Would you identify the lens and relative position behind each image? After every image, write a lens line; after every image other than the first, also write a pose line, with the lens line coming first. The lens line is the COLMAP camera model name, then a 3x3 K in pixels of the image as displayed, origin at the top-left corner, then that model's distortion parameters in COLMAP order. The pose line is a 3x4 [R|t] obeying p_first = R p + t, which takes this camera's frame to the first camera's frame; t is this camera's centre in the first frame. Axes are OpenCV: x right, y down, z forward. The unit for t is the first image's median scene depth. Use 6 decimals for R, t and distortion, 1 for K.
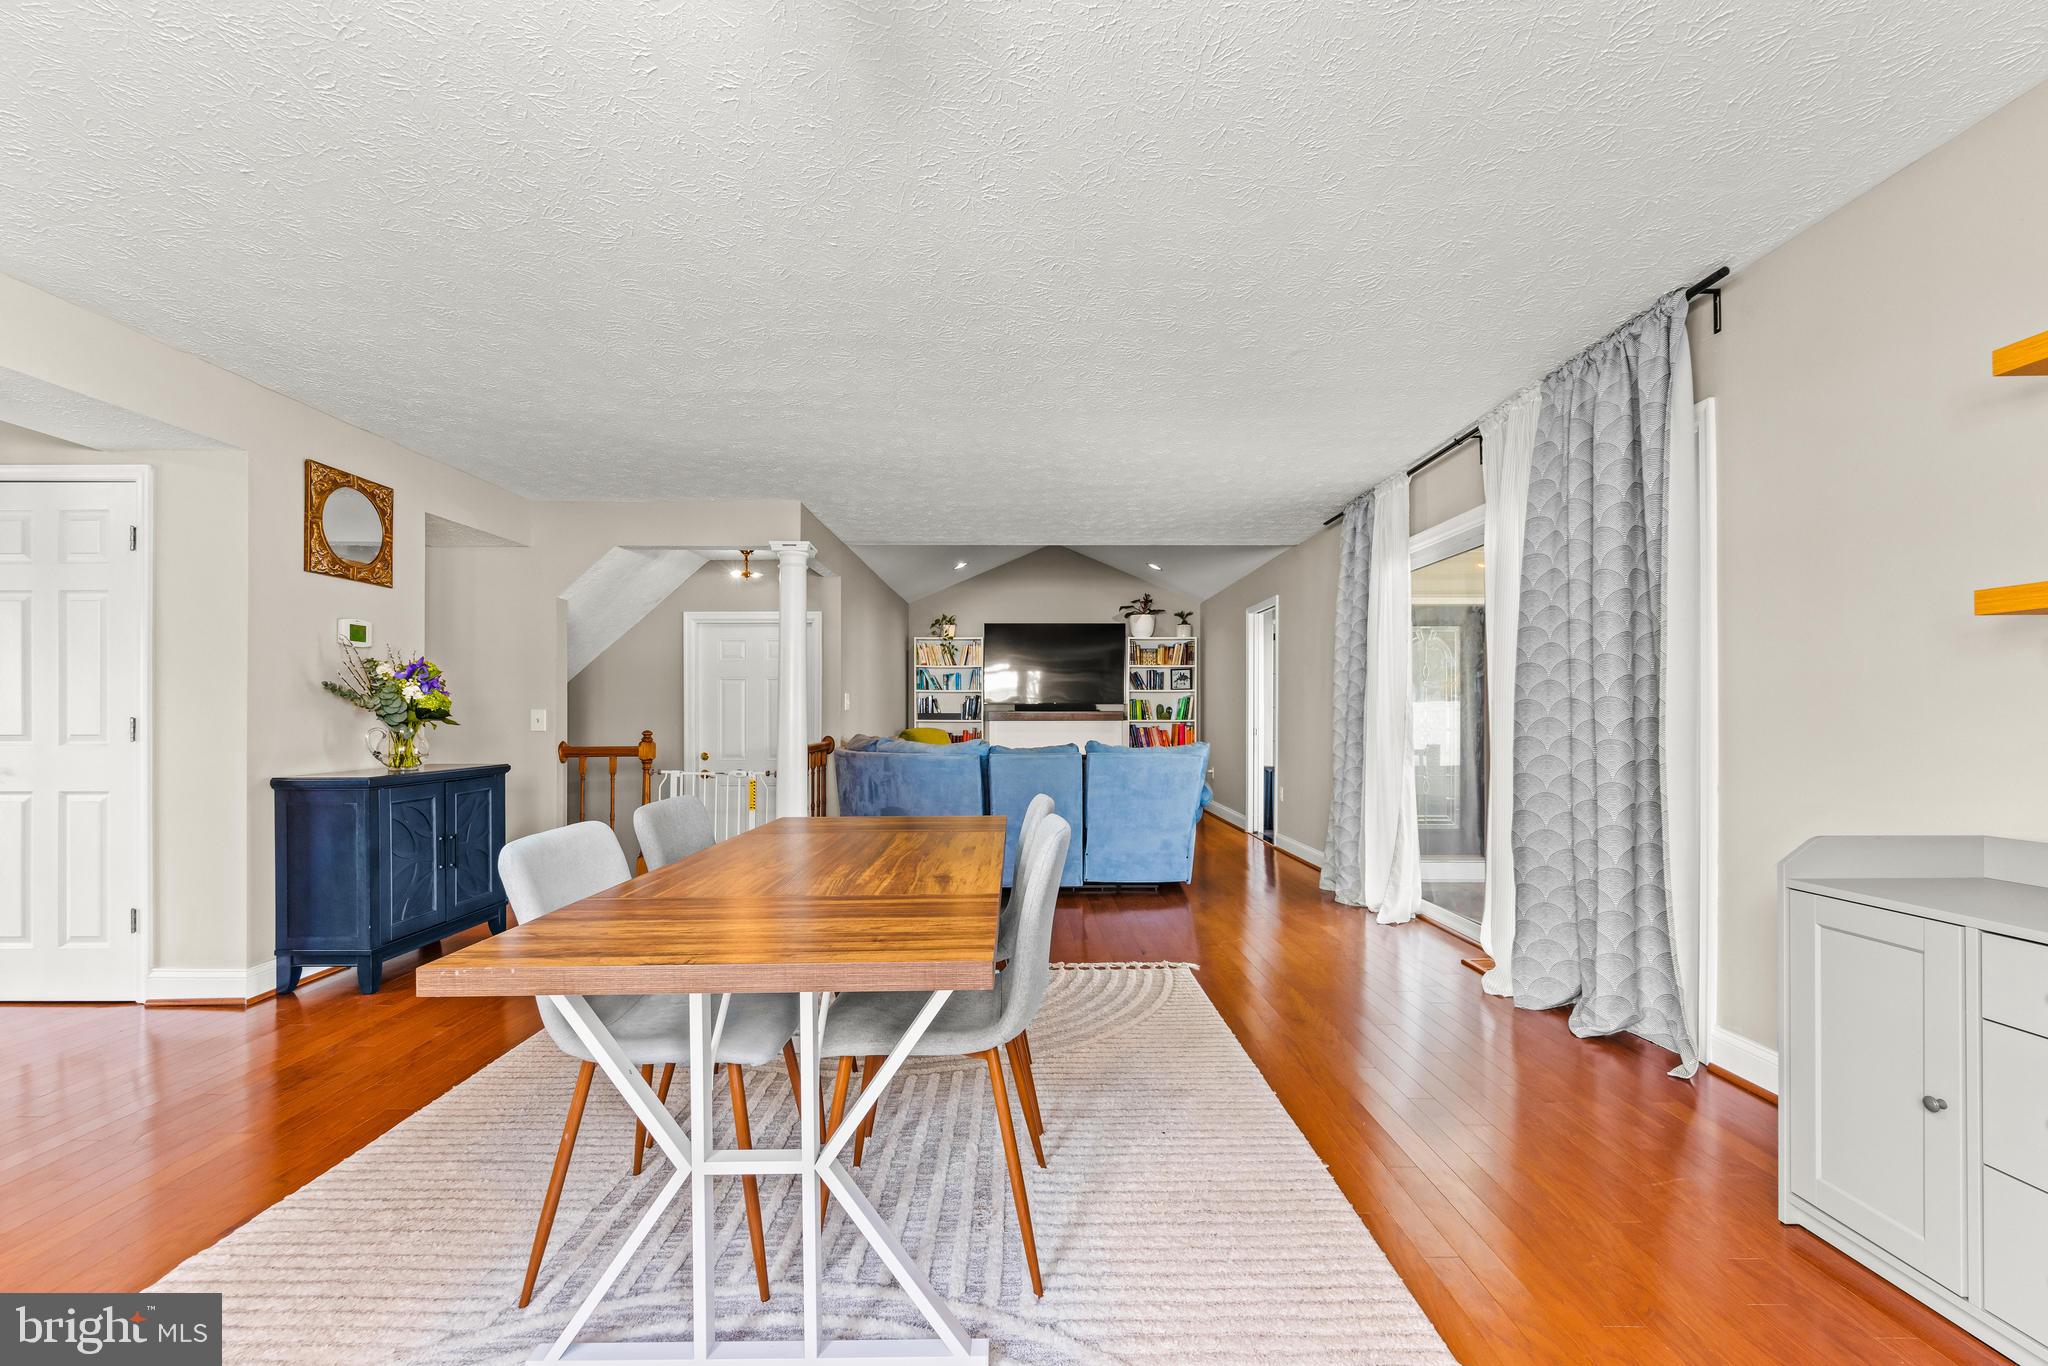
lens RADIAL K [[820.1, 0, 1008.0], [0, 820.1, 716.2], [0, 0, 1]] dist [-0.001848, -0.000367]
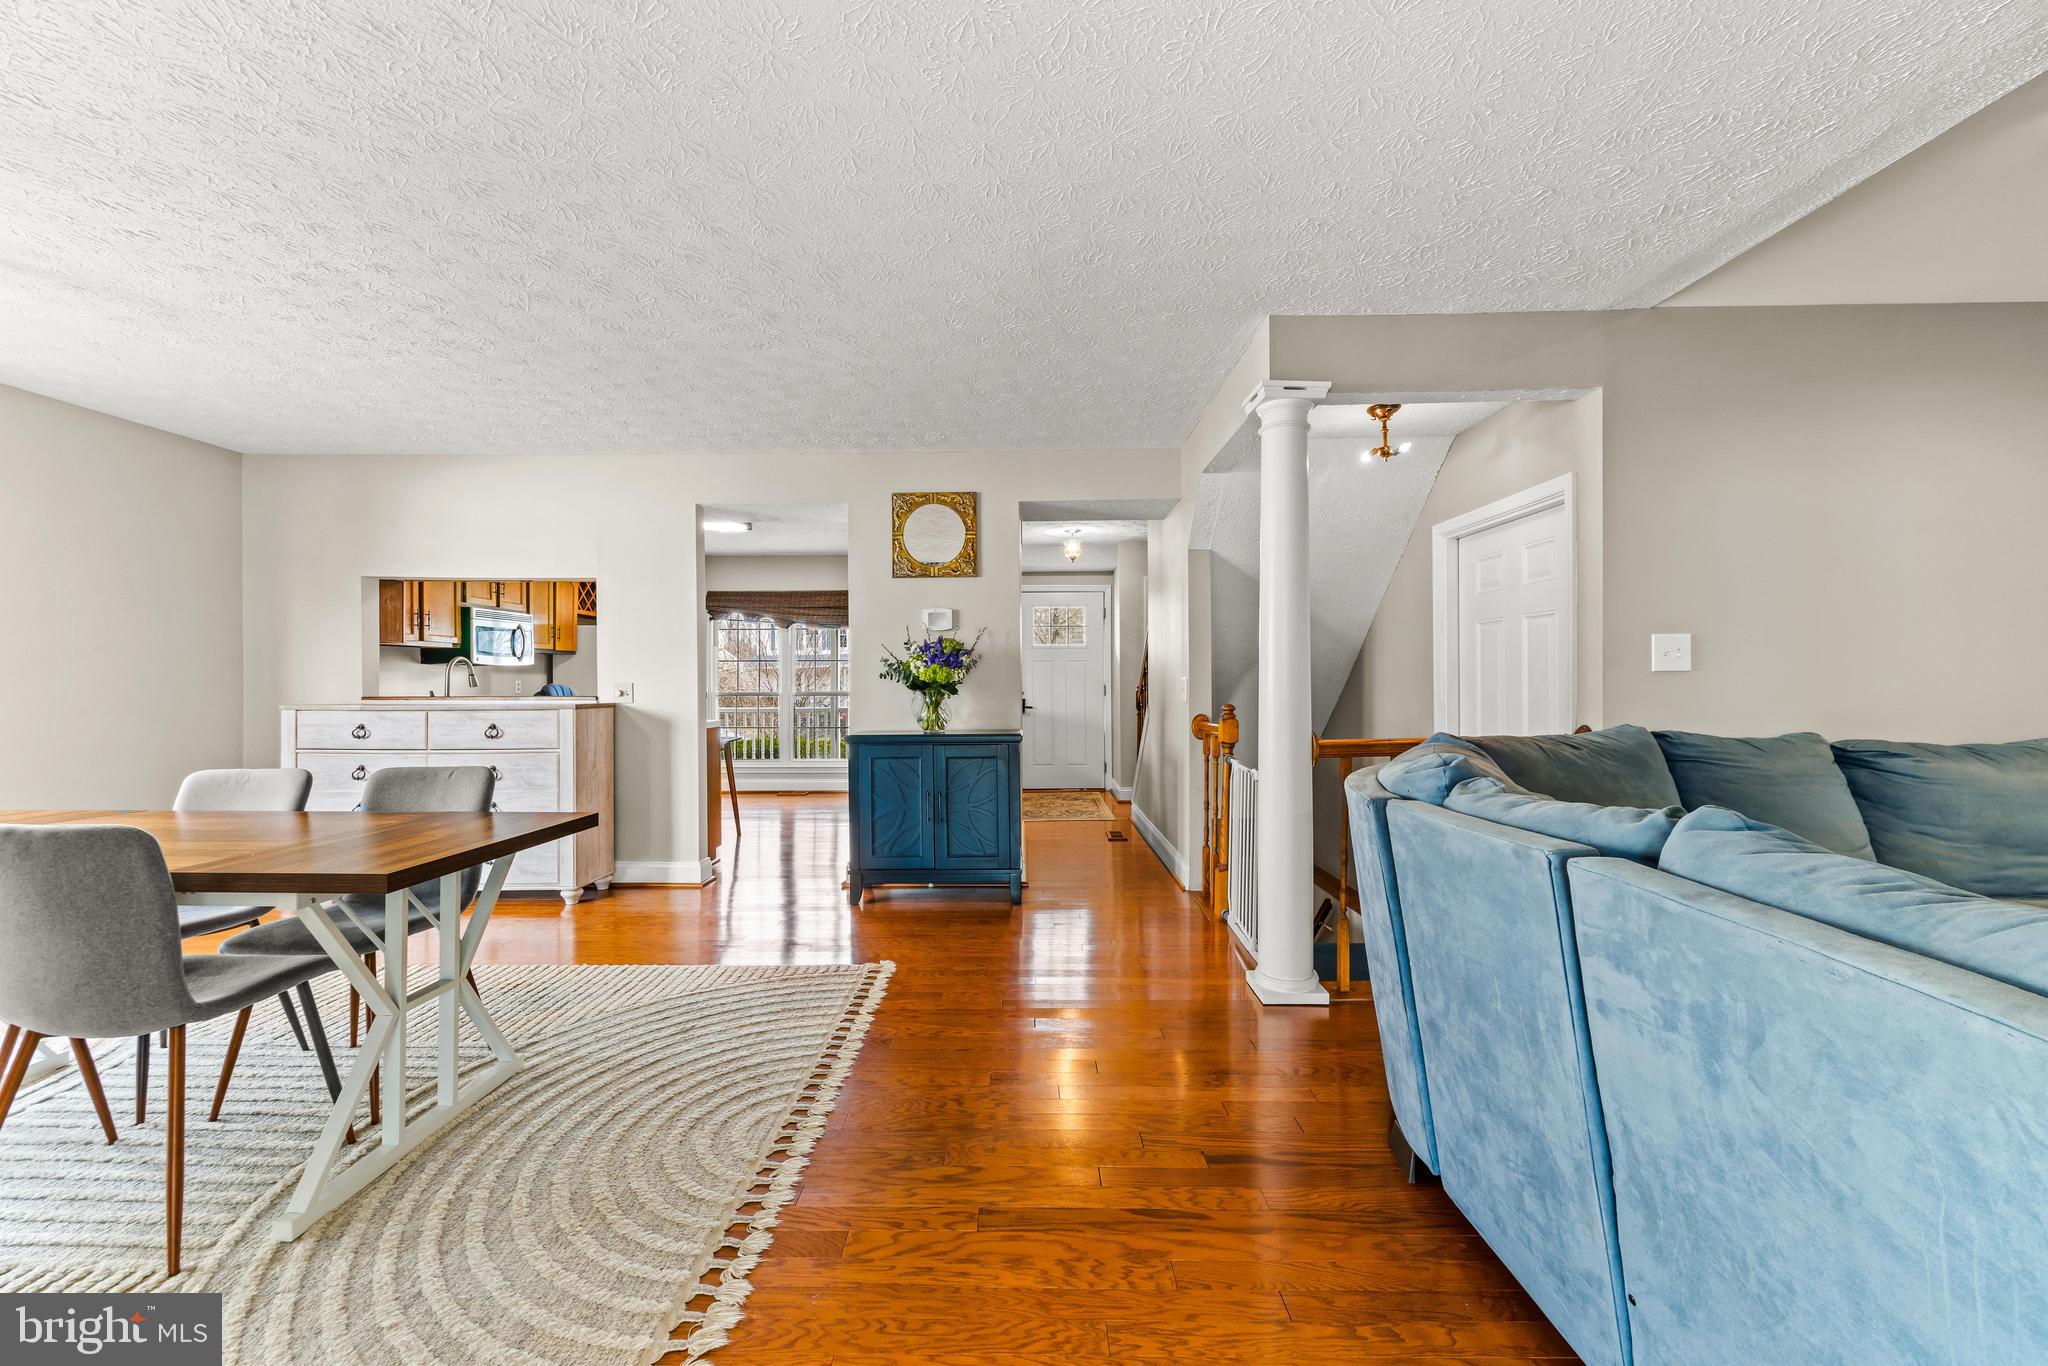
lens RADIAL K [[820.1, 0, 1009.4], [0, 820.1, 681.9], [0, 0, 1]] dist [-0.001848, -0.000367]
pose [[-0.010593, -0.006499, -0.999923, 0.170062], [0.001004, 0.999978, -0.006510, 0.000849], [0.999943, -0.001073, -0.010586, 0.430187]]
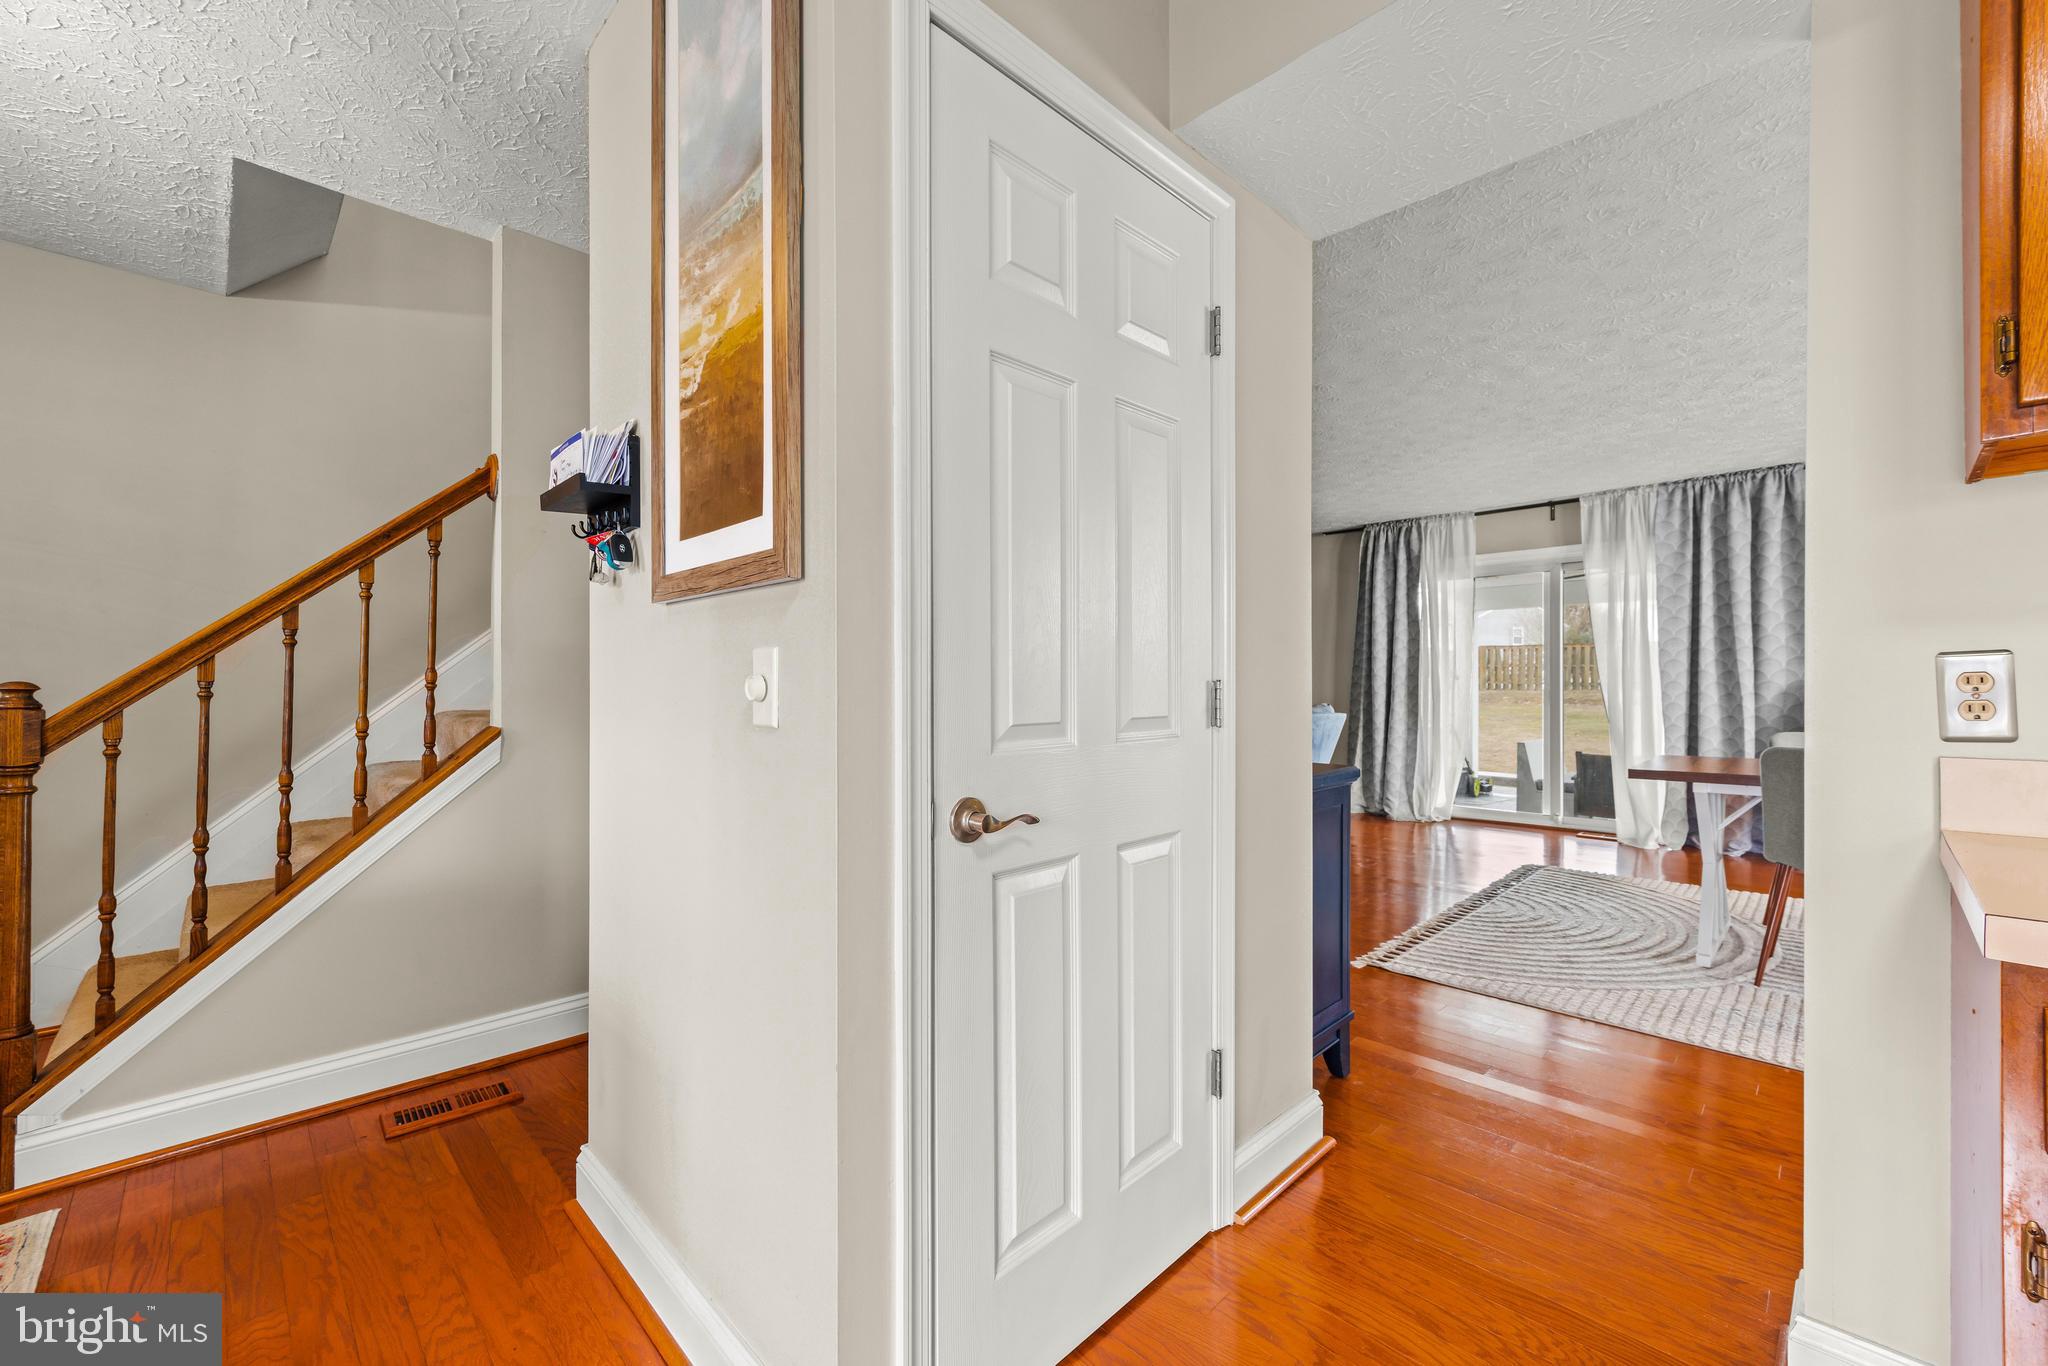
lens RADIAL K [[820.1, 0, 989.7], [0, 820.1, 682.7], [0, 0, 1]] dist [-0.001848, -0.000367]
pose [[0.716620, -0.001792, 0.697461, -0.510786], [0.004815, 0.999986, -0.002377, 0.001559], [-0.697447, 0.005062, 0.716619, 0.244992]]
